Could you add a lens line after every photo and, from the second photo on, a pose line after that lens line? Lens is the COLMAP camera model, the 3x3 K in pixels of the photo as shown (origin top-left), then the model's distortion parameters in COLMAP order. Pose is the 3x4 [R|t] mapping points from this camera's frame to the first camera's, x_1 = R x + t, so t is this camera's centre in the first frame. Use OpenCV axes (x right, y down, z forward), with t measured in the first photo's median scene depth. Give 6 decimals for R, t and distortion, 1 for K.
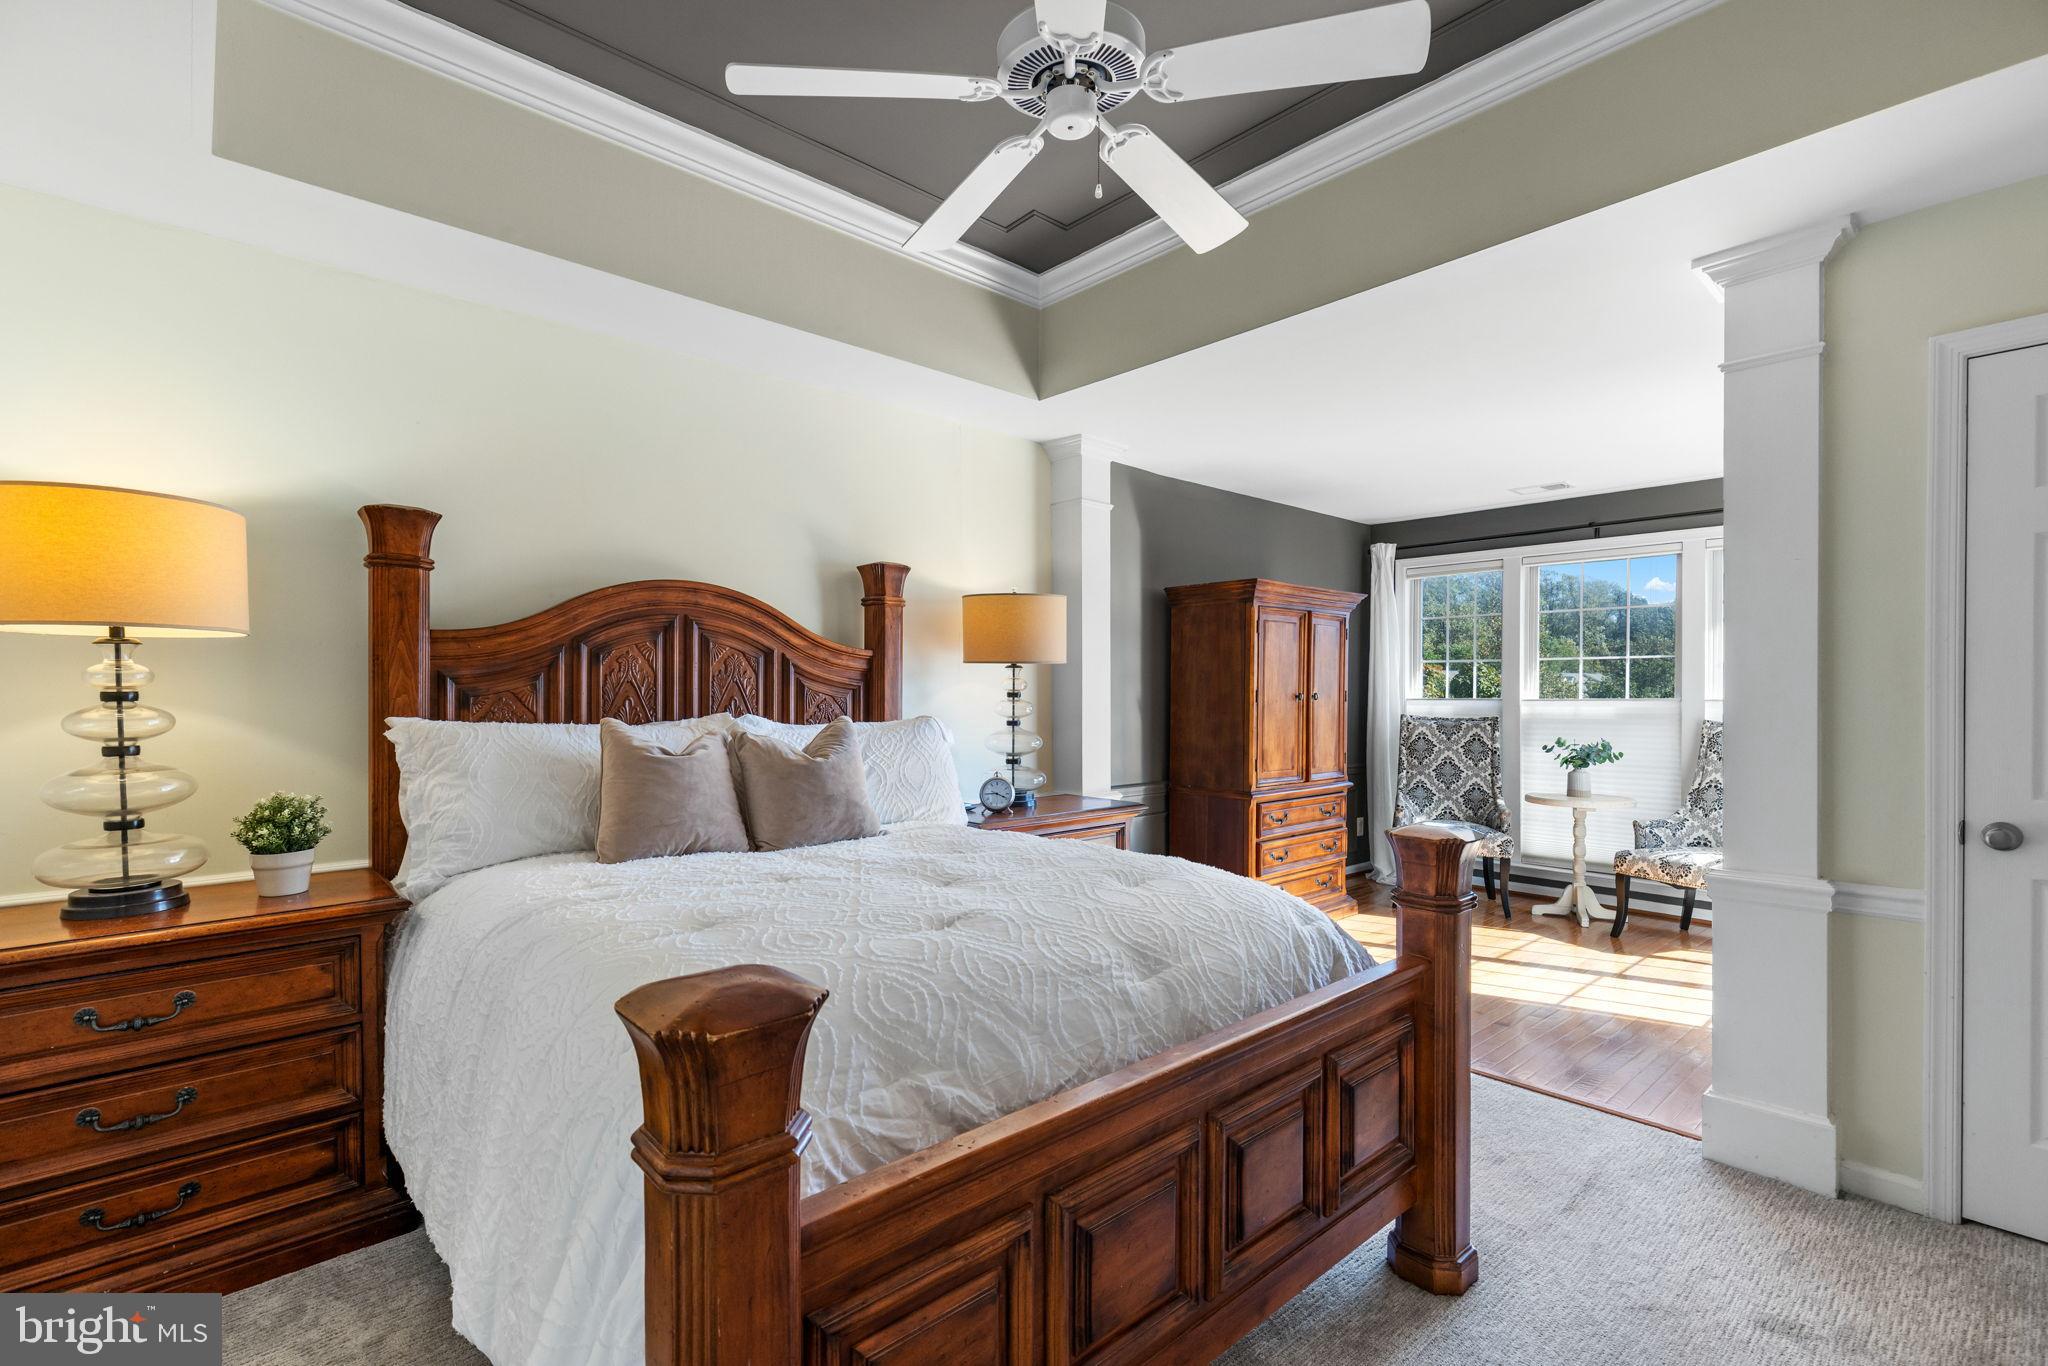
lens RADIAL K [[912.3, 0, 1023.6], [0, 912.3, 694.8], [0, 0, 1]] dist [-0.001574, -0.000267]
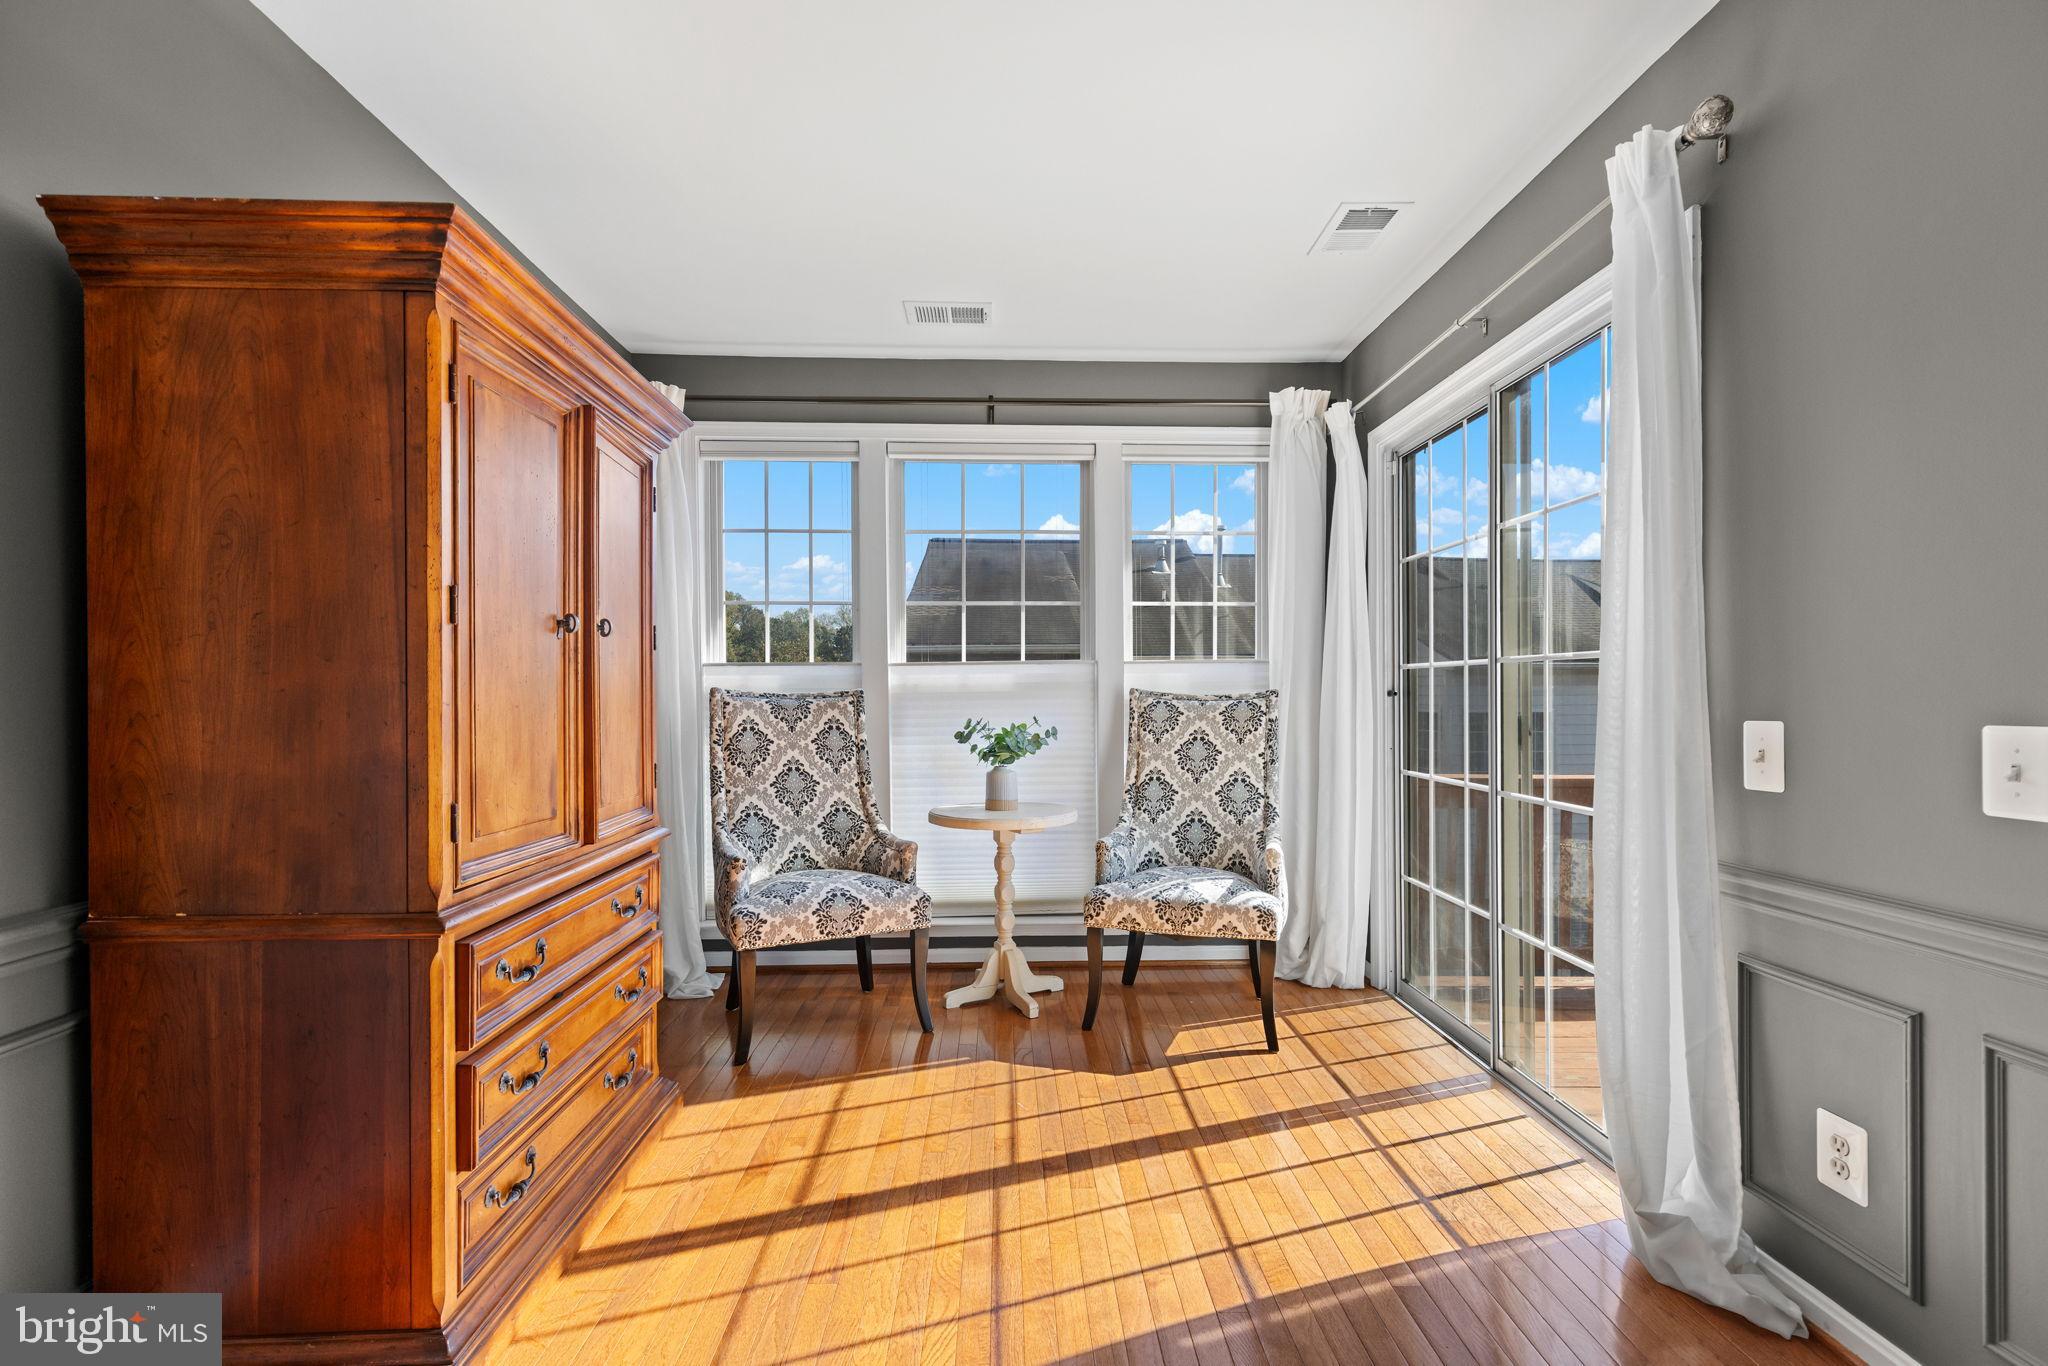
lens RADIAL K [[931.9, 0, 1025.1], [0, 931.9, 705.5], [0, 0, 1]] dist [0.006312, 0.000388]
pose [[0.645768, -0.015315, 0.763380, 0.127737], [0.007892, 0.999879, 0.013384, 0.031885], [-0.763493, -0.002618, 0.645811, 0.598971]]
